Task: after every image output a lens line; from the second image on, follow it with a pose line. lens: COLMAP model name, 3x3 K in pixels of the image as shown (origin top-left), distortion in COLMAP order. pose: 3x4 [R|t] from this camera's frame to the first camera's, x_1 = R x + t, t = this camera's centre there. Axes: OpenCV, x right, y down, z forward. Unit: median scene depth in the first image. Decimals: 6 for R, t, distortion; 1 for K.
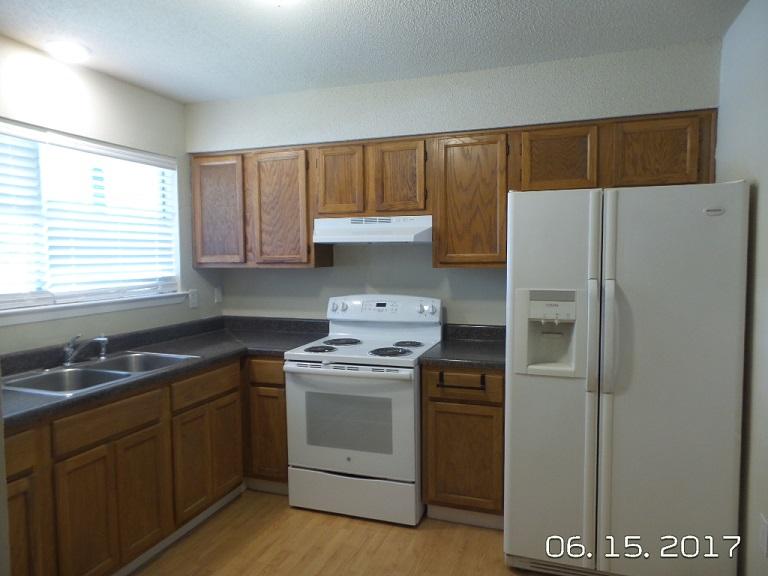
lens RADIAL K [[522.8, 0, 384.0], [0, 522.8, 288.0], [0, 0, 1]] dist [-0.010324, -0.005244]
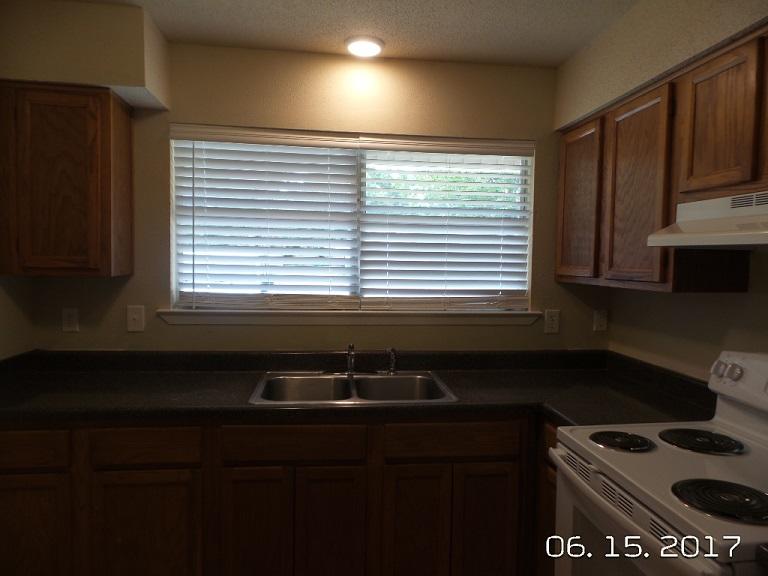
lens RADIAL K [[522.8, 0, 384.0], [0, 522.8, 288.0], [0, 0, 1]] dist [-0.010324, -0.005244]
pose [[0.440084, 0.063627, -0.895699, 0.241946], [-0.078009, 0.996424, 0.032454, -0.039914], [0.894562, 0.055590, 0.443474, 0.512310]]
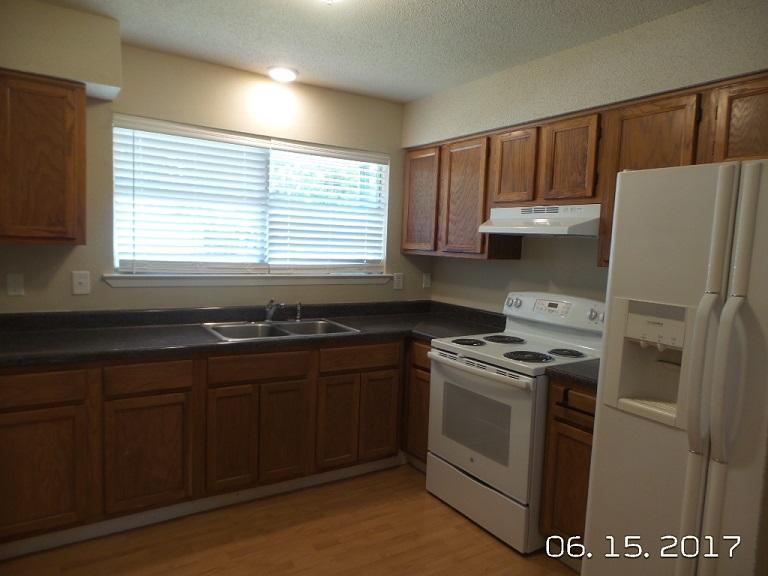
lens RADIAL K [[522.8, 0, 384.0], [0, 522.8, 288.0], [0, 0, 1]] dist [-0.010324, -0.005244]
pose [[0.786286, 0.092747, -0.610862, 0.332063], [-0.084823, 0.995512, 0.041965, -0.010809], [0.612012, 0.018819, 0.790624, 0.129444]]
